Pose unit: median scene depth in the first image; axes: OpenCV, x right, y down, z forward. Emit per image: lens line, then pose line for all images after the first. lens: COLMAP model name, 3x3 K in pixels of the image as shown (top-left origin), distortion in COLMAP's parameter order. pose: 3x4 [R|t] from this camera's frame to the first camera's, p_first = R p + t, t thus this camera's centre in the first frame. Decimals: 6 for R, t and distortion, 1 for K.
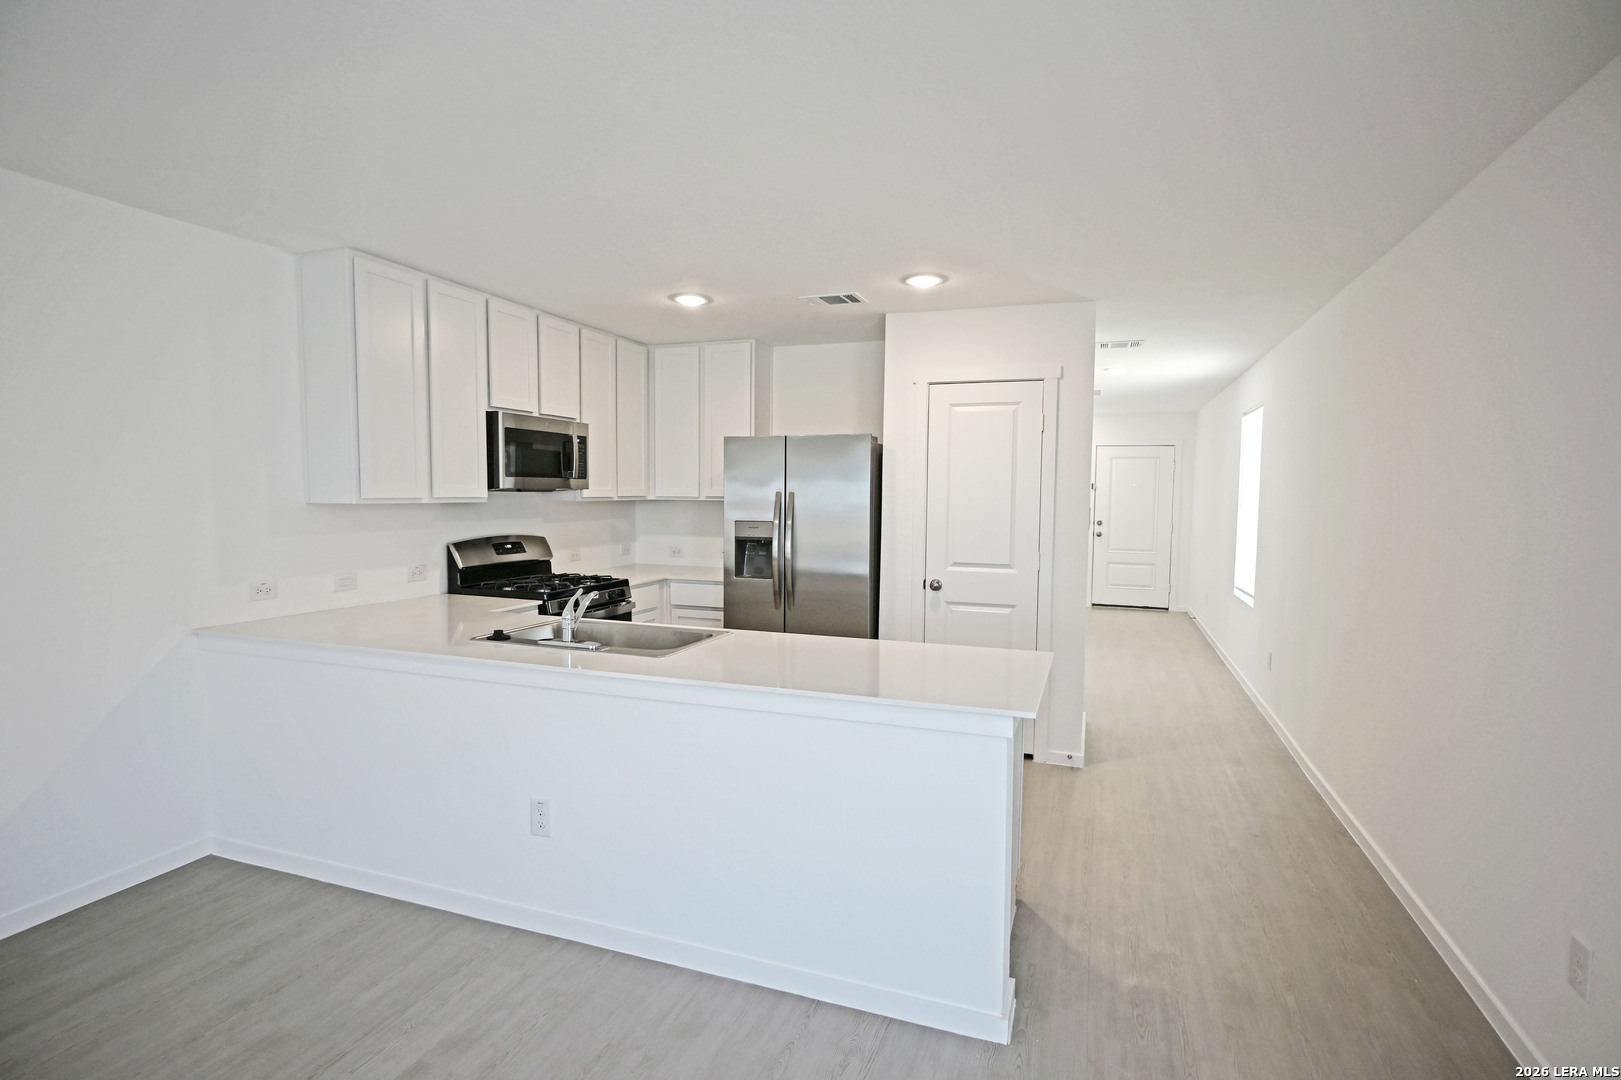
lens RADIAL K [[823.0, 0, 812.7], [0, 823.0, 545.5], [0, 0, 1]] dist [0.006510, 0.002015]
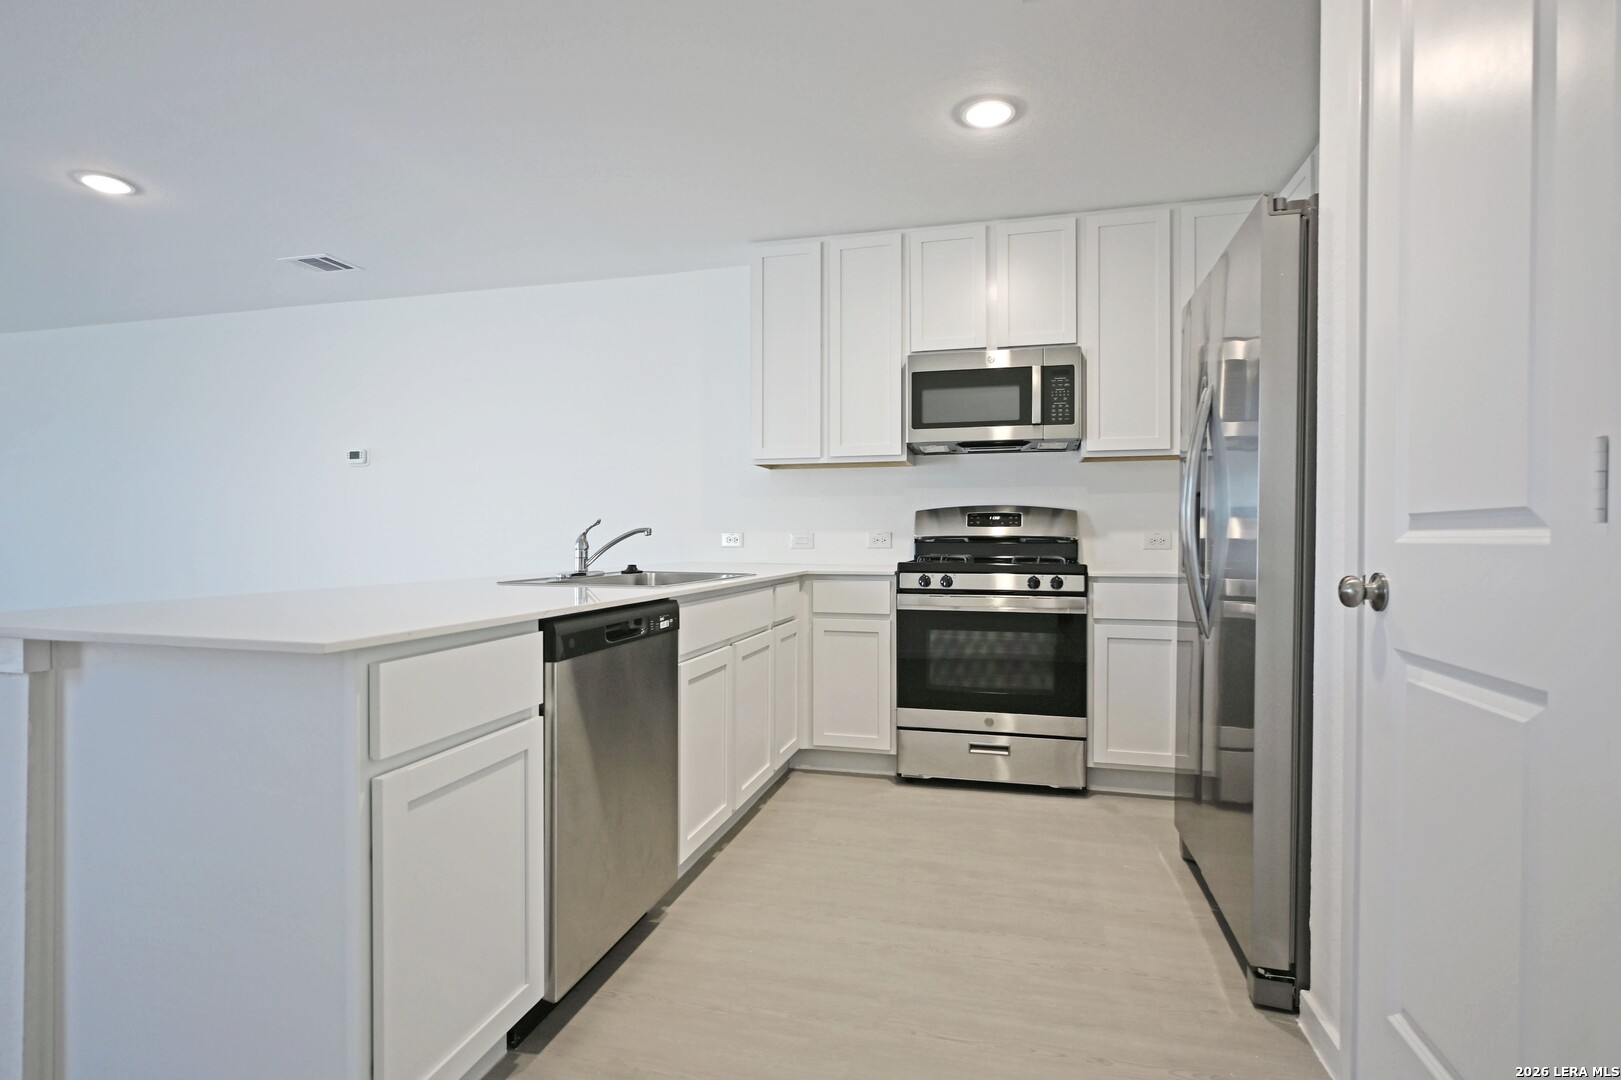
lens RADIAL K [[823.0, 0, 809.6], [0, 823.0, 539.4], [0, 0, 1]] dist [0.006510, 0.002015]
pose [[0.088145, -0.008009, -0.996075, 0.440497], [-0.074022, 0.997150, -0.014568, 0.048696], [0.993354, 0.075015, 0.087301, 0.764203]]
